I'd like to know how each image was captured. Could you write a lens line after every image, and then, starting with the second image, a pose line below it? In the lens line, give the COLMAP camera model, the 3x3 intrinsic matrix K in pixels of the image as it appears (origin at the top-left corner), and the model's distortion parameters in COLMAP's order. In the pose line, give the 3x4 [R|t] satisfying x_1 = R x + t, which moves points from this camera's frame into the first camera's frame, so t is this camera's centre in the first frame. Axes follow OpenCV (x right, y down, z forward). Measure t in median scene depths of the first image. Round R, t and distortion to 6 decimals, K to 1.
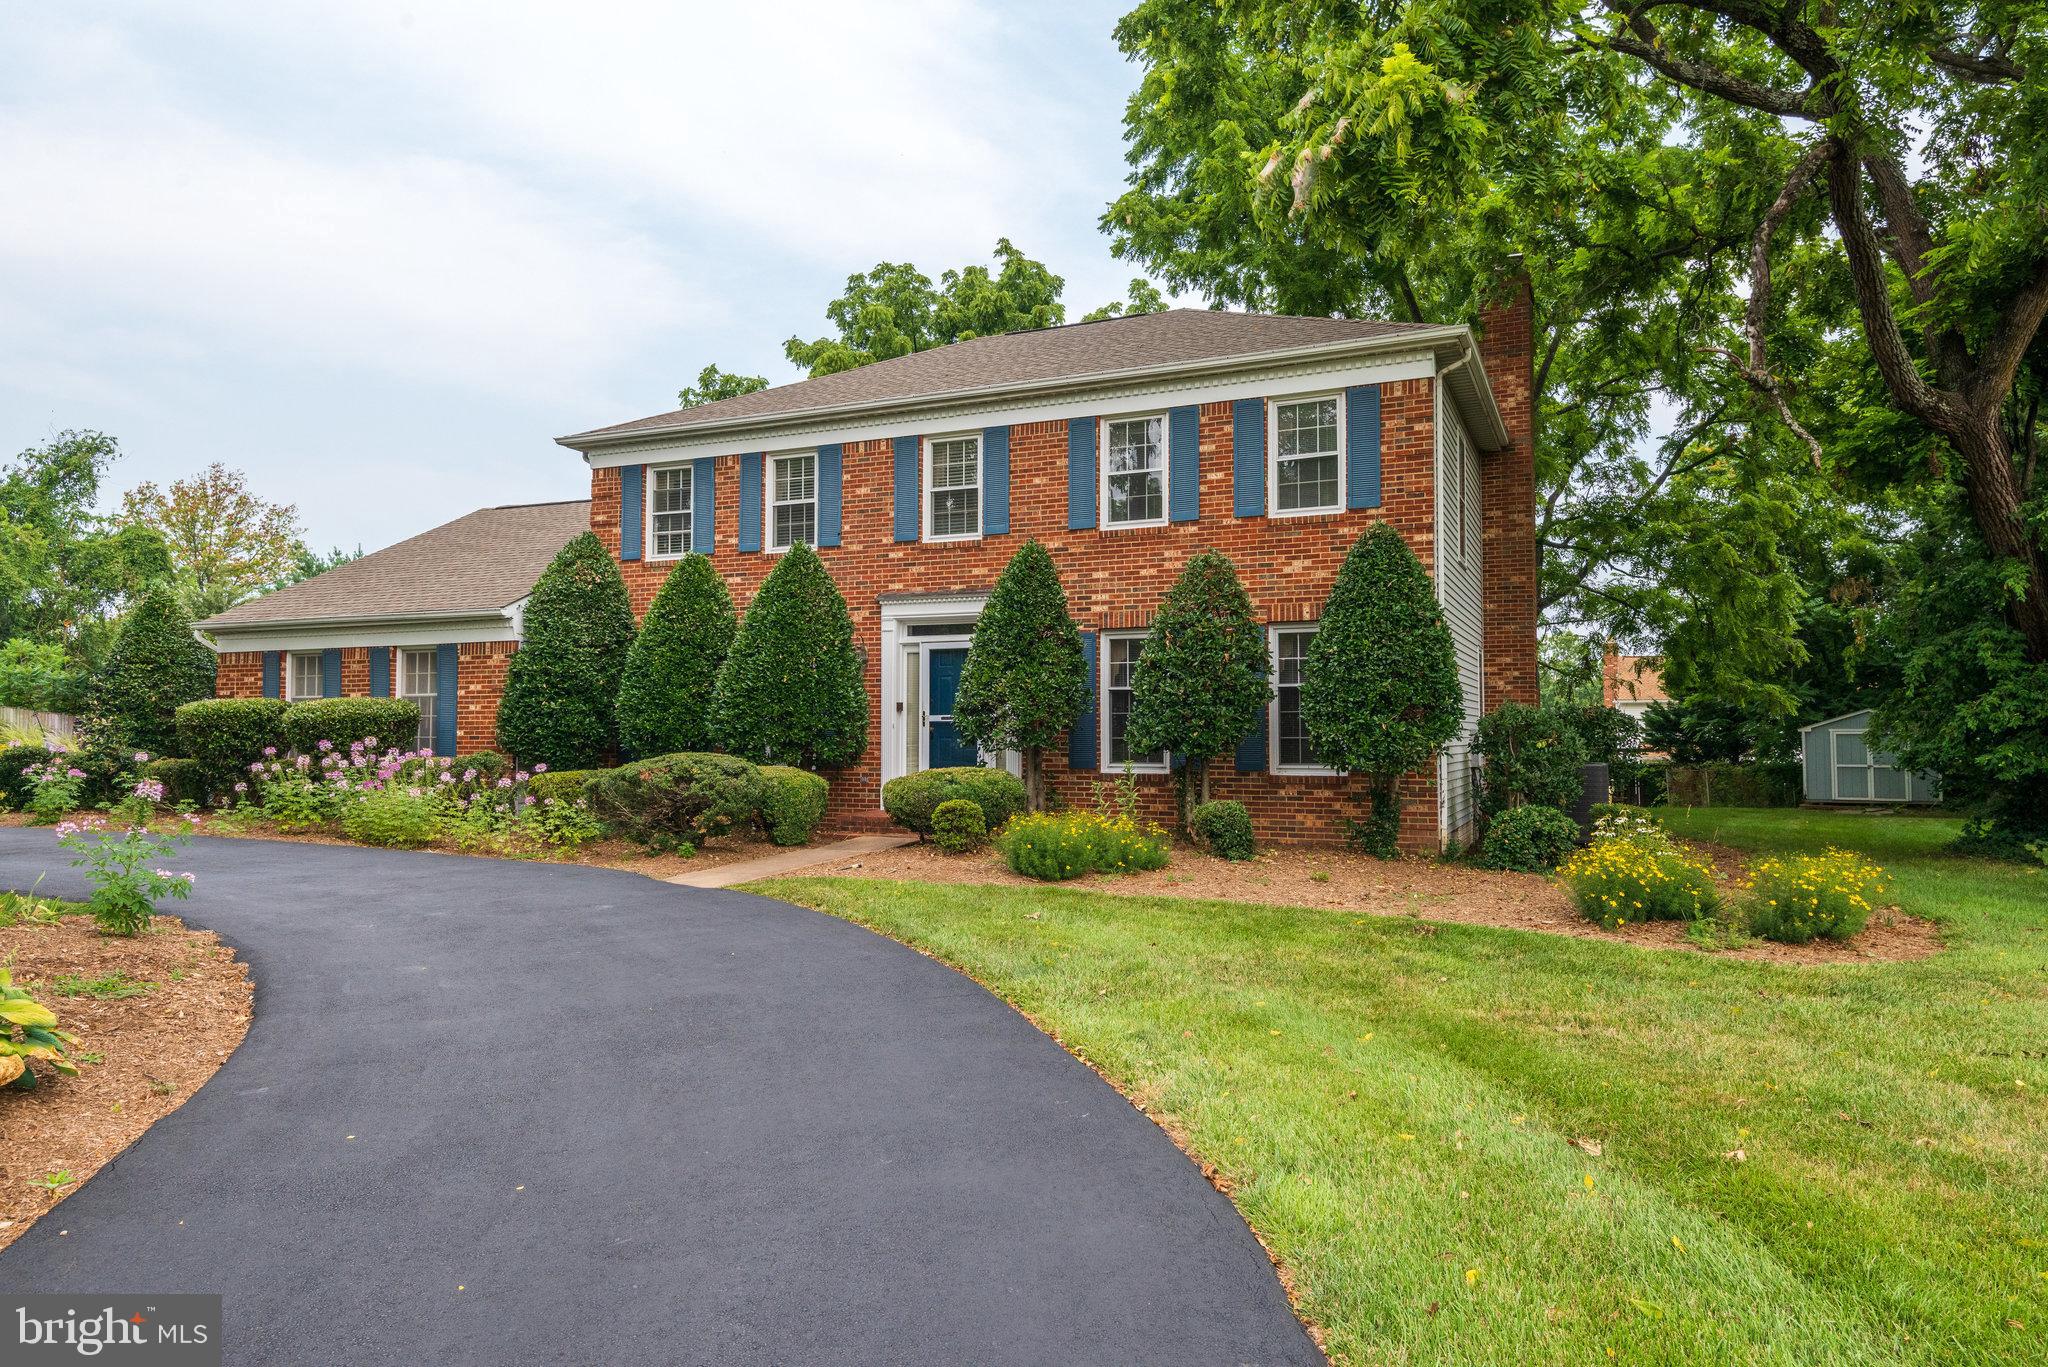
lens RADIAL K [[1324.8, 0, 1029.7], [0, 1324.8, 694.9], [0, 0, 1]] dist [0.020222, -0.014150]
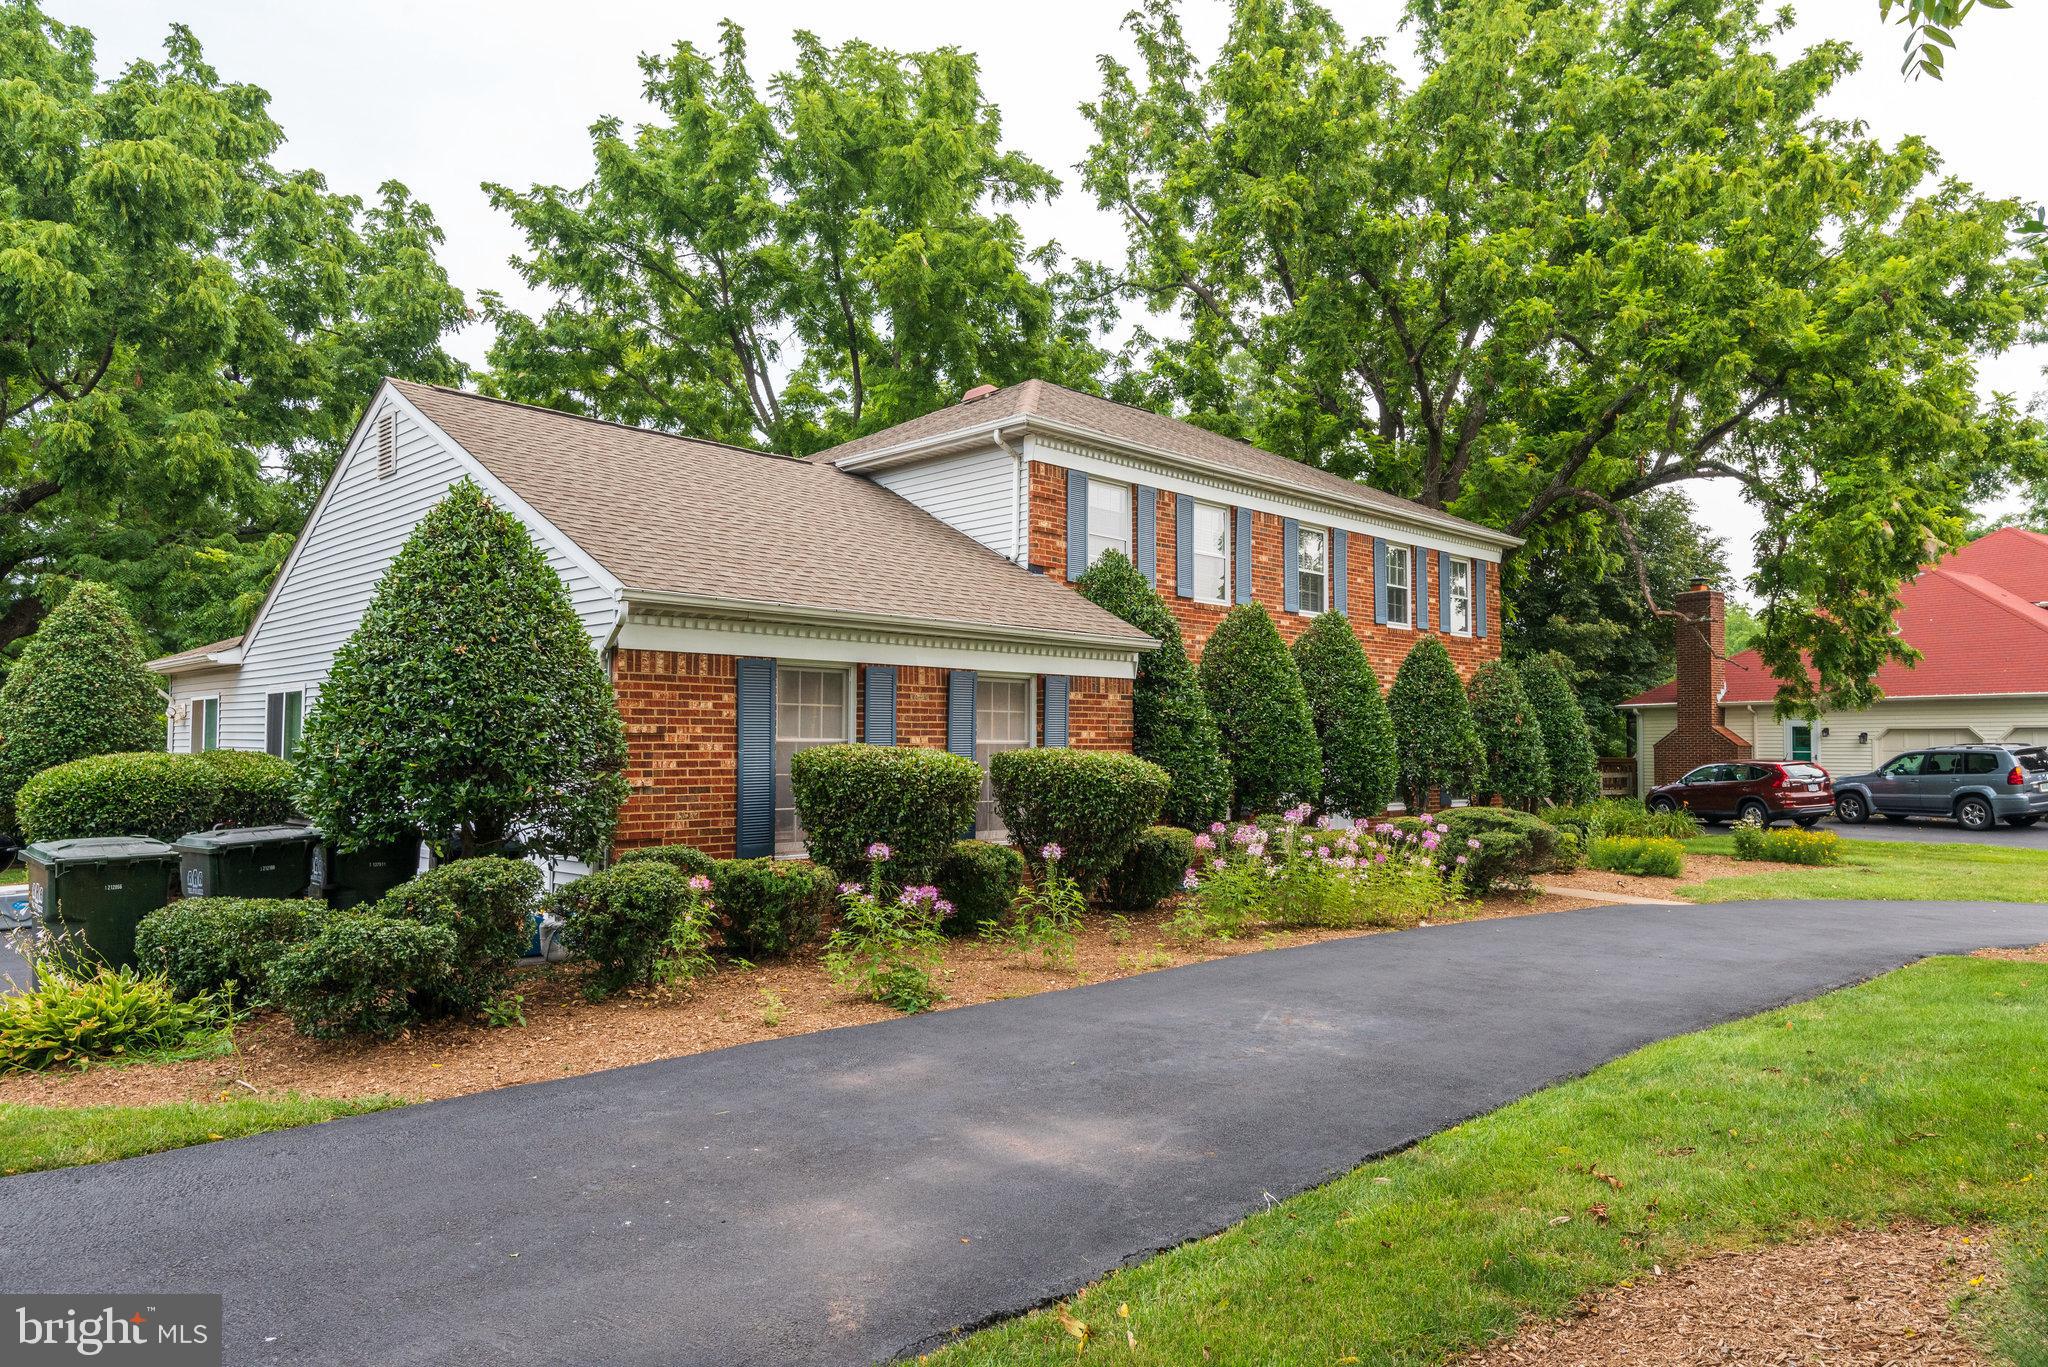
lens RADIAL K [[1324.8, 0, 1029.7], [0, 1324.8, 694.9], [0, 0, 1]] dist [0.020222, -0.014150]
pose [[0.339657, 0.033030, 0.939969, -1.232908], [-0.041107, 0.998950, -0.020249, -0.012602], [-0.939650, -0.031761, 0.340658, 0.821873]]
